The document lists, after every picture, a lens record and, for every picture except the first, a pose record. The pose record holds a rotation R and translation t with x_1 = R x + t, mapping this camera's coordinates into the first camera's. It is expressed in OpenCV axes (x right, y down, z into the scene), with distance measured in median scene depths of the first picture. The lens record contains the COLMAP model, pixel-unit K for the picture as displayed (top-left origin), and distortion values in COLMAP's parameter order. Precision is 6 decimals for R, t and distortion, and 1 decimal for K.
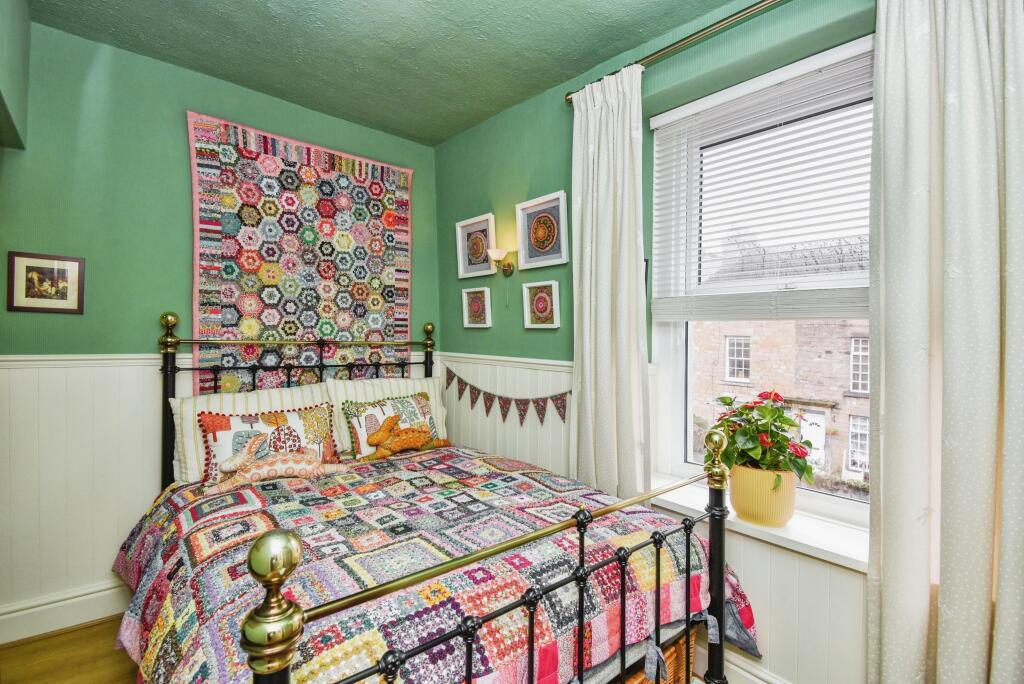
lens RADIAL K [[469.8, 0, 511.8], [0, 469.8, 327.6], [0, 0, 1]] dist [0.044534, -0.038122]
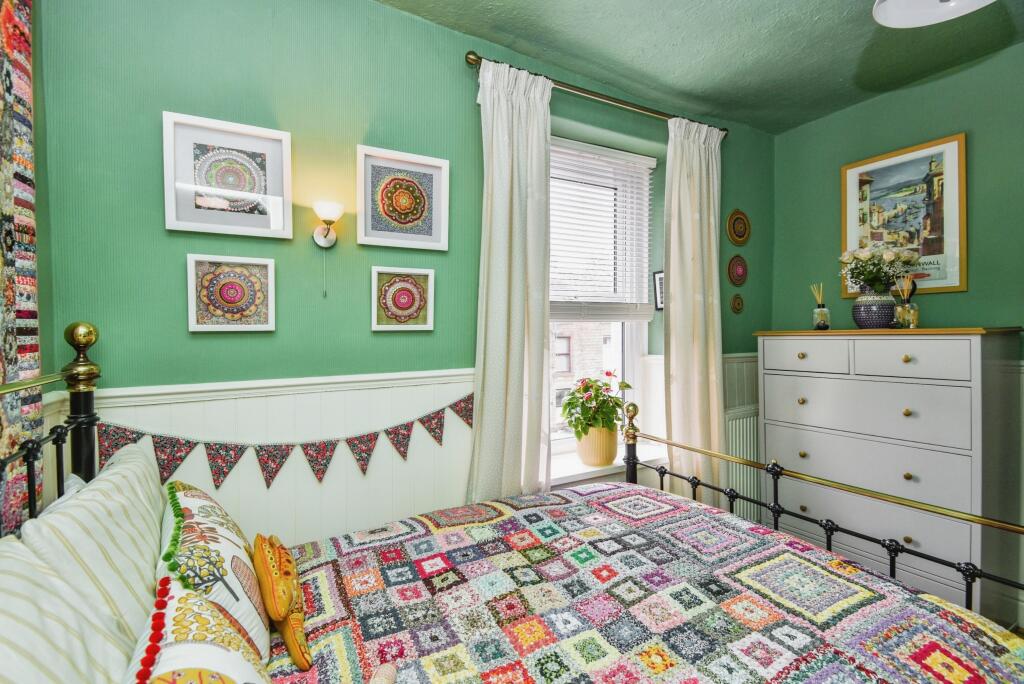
lens RADIAL K [[469.8, 0, 511.8], [0, 469.8, 327.6], [0, 0, 1]] dist [0.044534, -0.038122]
pose [[0.205341, -0.015711, 0.978564, -0.607149], [0.002868, 0.999877, 0.015452, -0.013444], [-0.978686, -0.000367, 0.205360, 0.657337]]
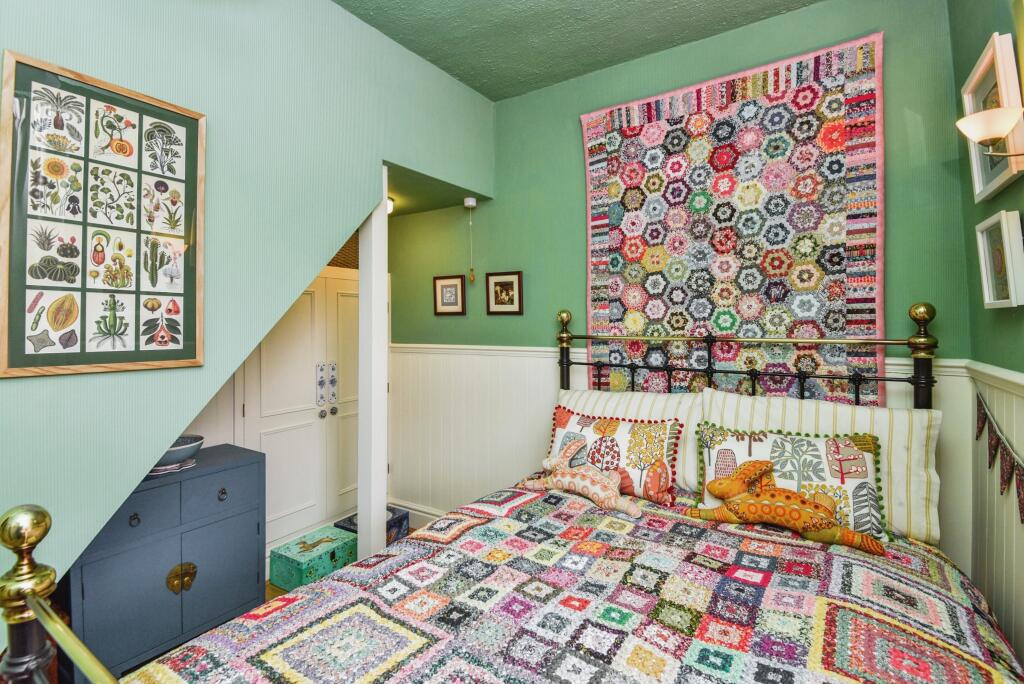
lens RADIAL K [[481.1, 0, 509.5], [0, 481.1, 321.5], [0, 0, 1]] dist [0.049635, -0.041482]
pose [[0.263637, -0.025212, -0.964292, 0.265731], [0.026481, 0.999471, -0.018891, 0.009954], [0.964258, -0.020555, 0.264165, 0.506425]]
